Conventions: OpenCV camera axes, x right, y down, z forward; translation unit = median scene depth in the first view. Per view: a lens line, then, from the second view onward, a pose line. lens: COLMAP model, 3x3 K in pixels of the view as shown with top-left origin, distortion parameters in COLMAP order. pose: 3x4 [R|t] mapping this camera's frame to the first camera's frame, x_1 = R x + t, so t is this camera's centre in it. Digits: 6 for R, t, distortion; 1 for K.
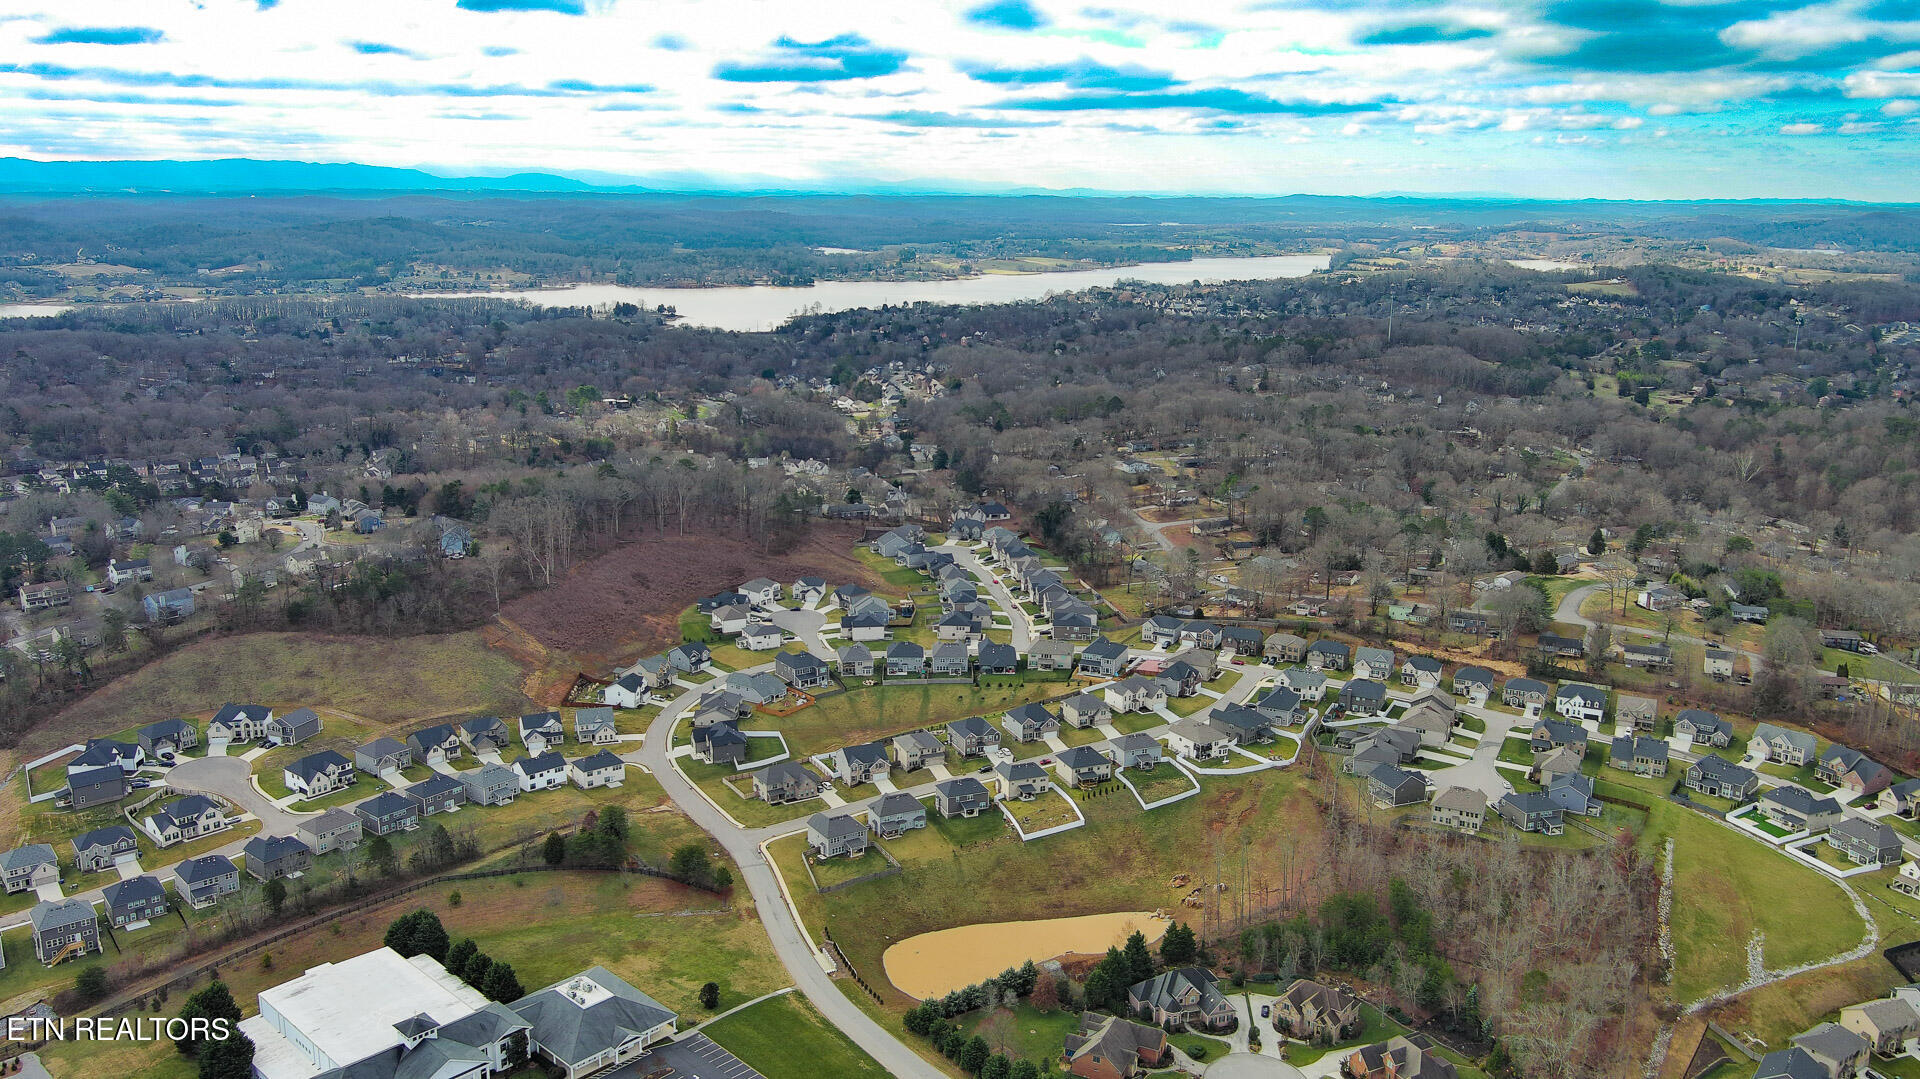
lens RADIAL K [[1500.7, 0, 953.9], [0, 1500.7, 544.8], [0, 0, 1]] dist [0.032699, -0.049073]
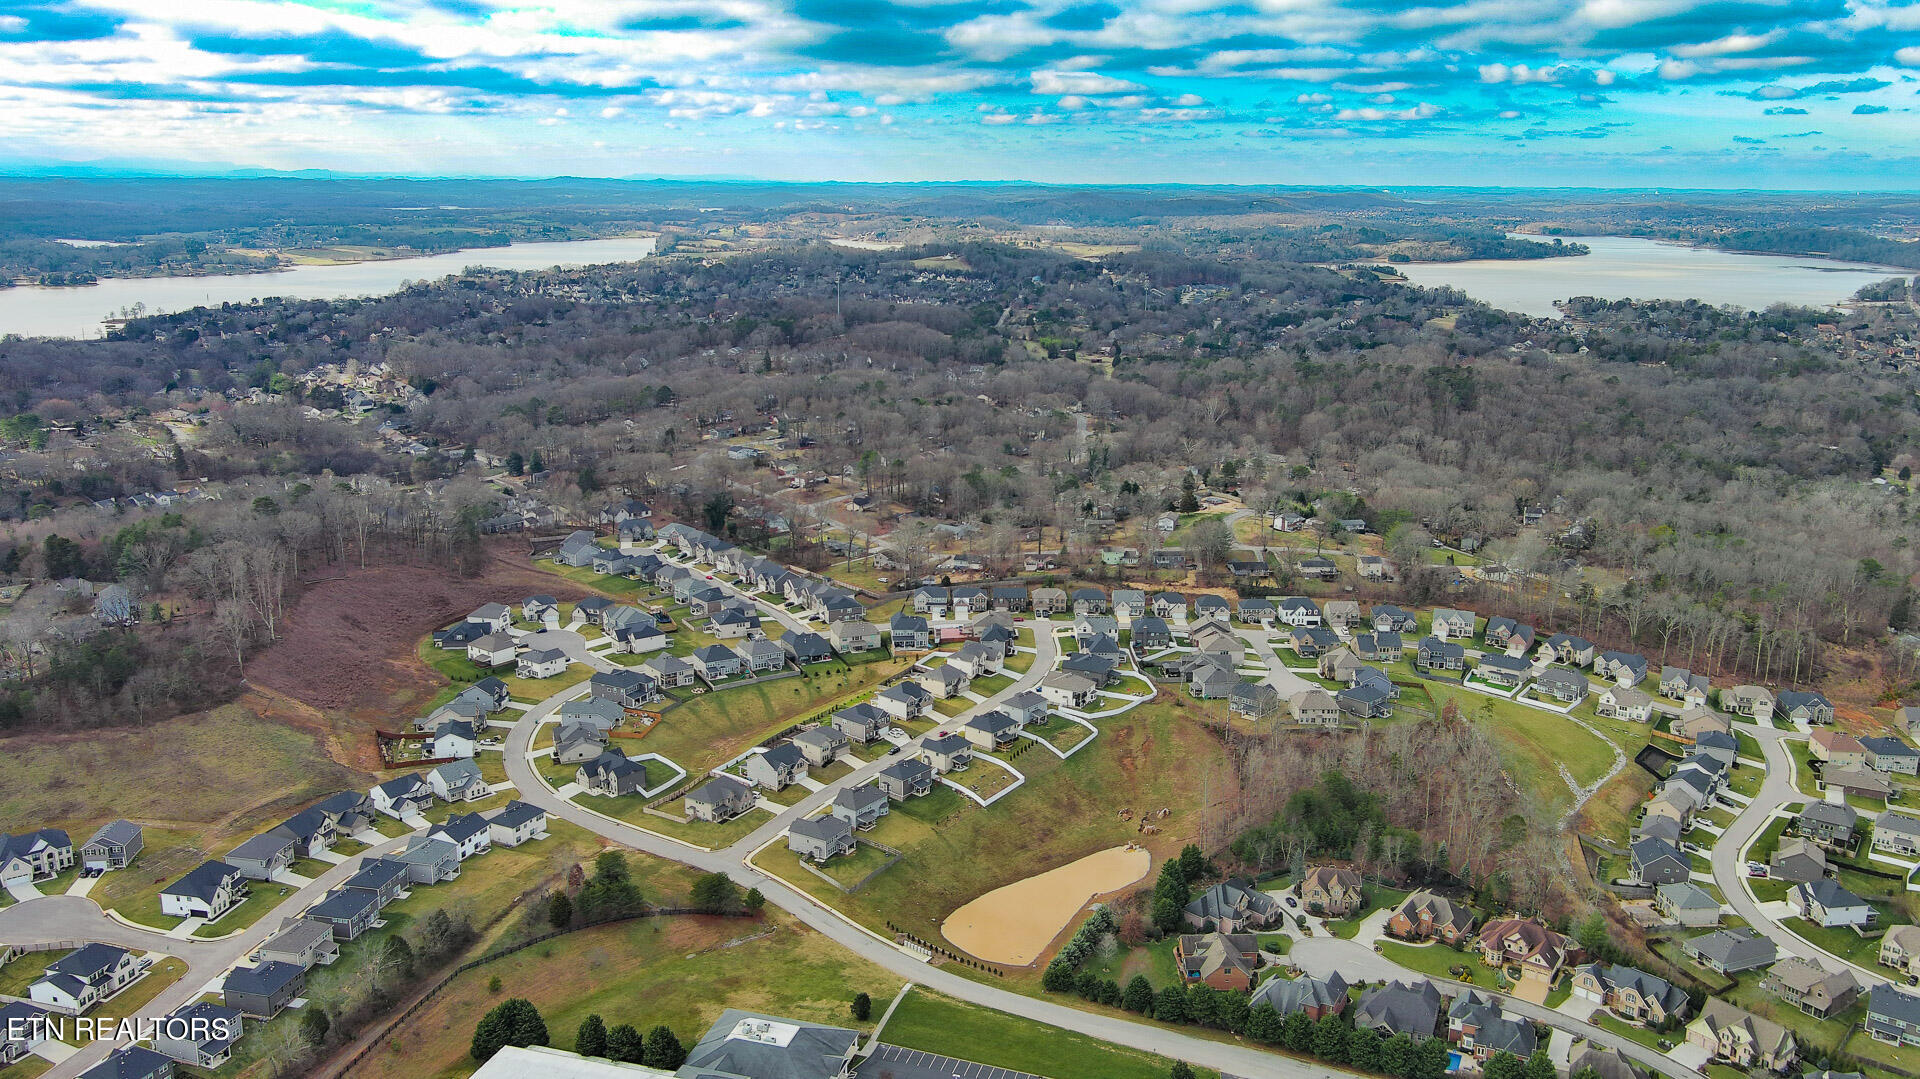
lens RADIAL K [[1500.7, 0, 953.9], [0, 1500.7, 544.8], [0, 0, 1]] dist [0.032699, -0.049073]
pose [[0.888088, -0.111423, 0.445964, -0.080405], [0.106459, 0.993656, 0.036260, -0.004659], [-0.447175, 0.015275, 0.894316, 0.014054]]
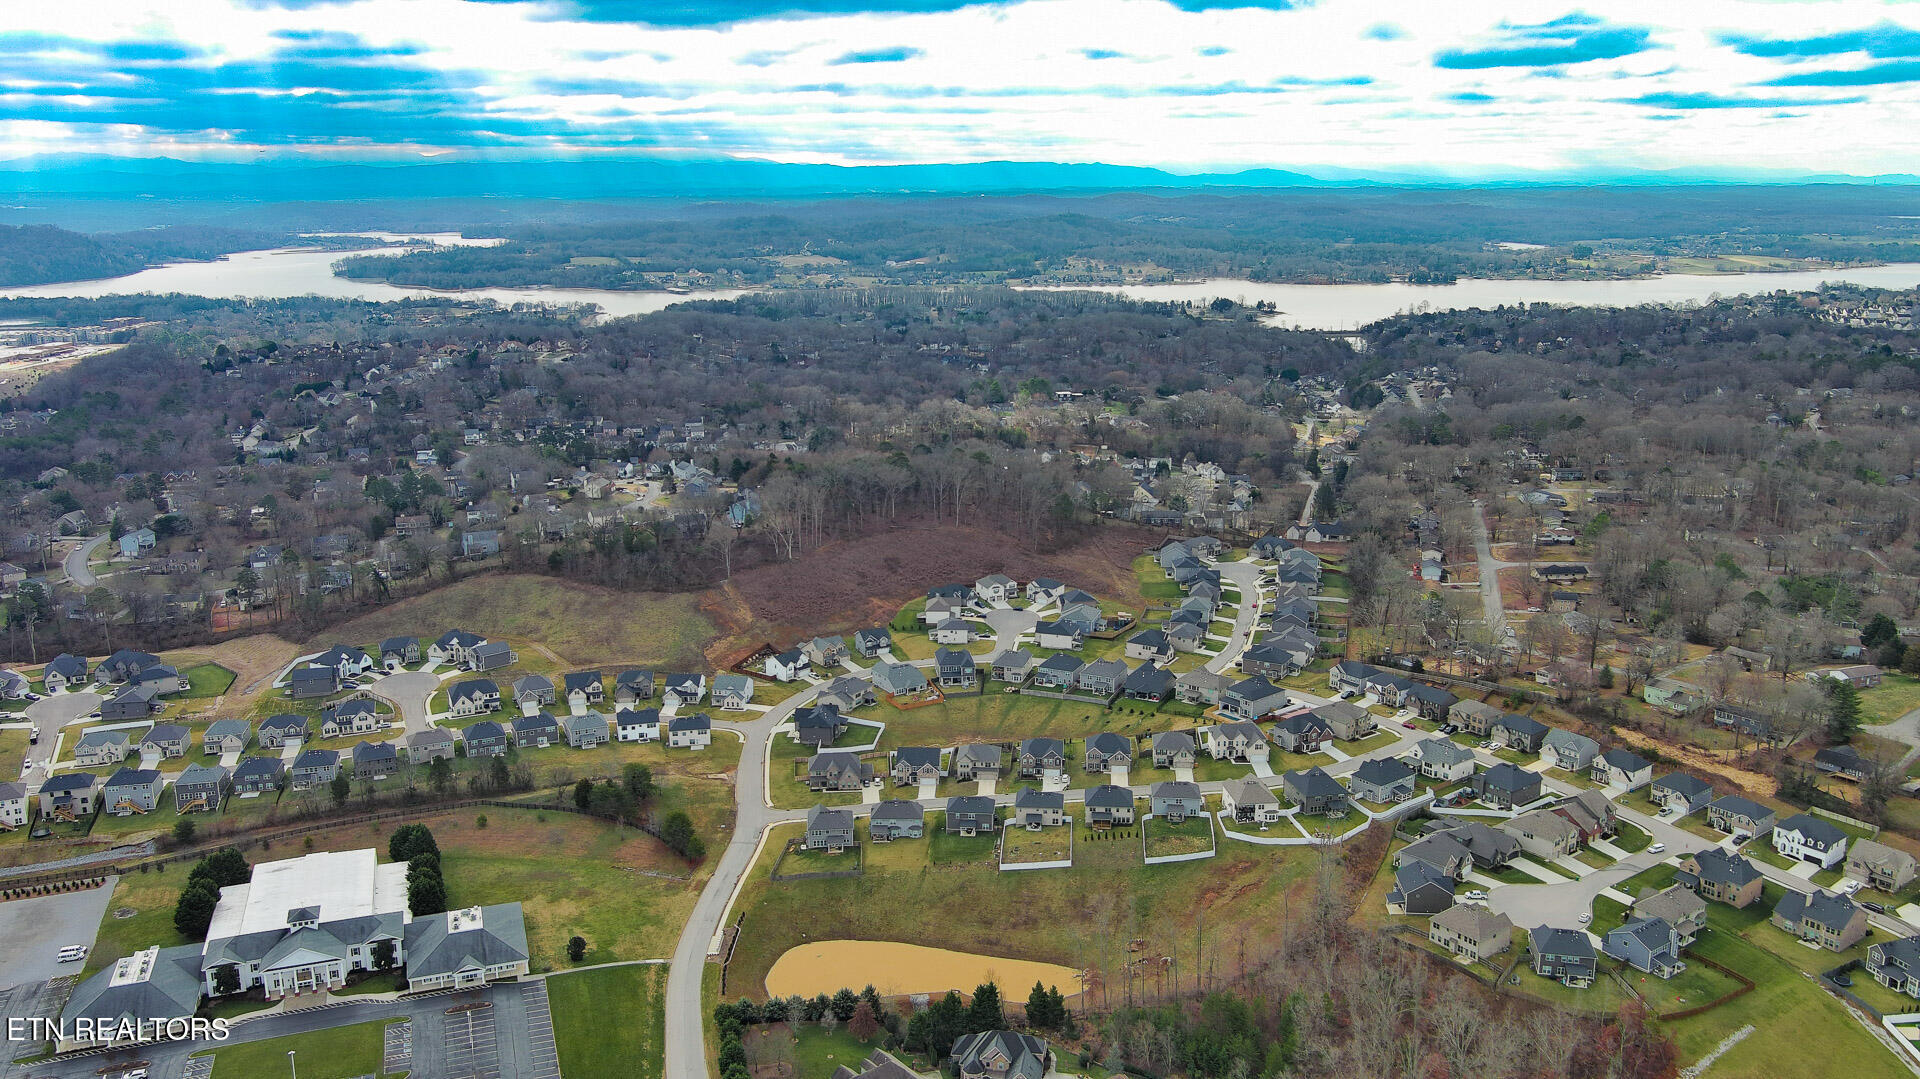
lens RADIAL K [[1500.7, 0, 953.9], [0, 1500.7, 544.8], [0, 0, 1]] dist [0.032699, -0.049073]
pose [[0.891837, 0.094553, -0.442365, 0.081345], [-0.093087, 0.995342, 0.025078, -0.005683], [0.442676, 0.018813, 0.896484, 0.024837]]
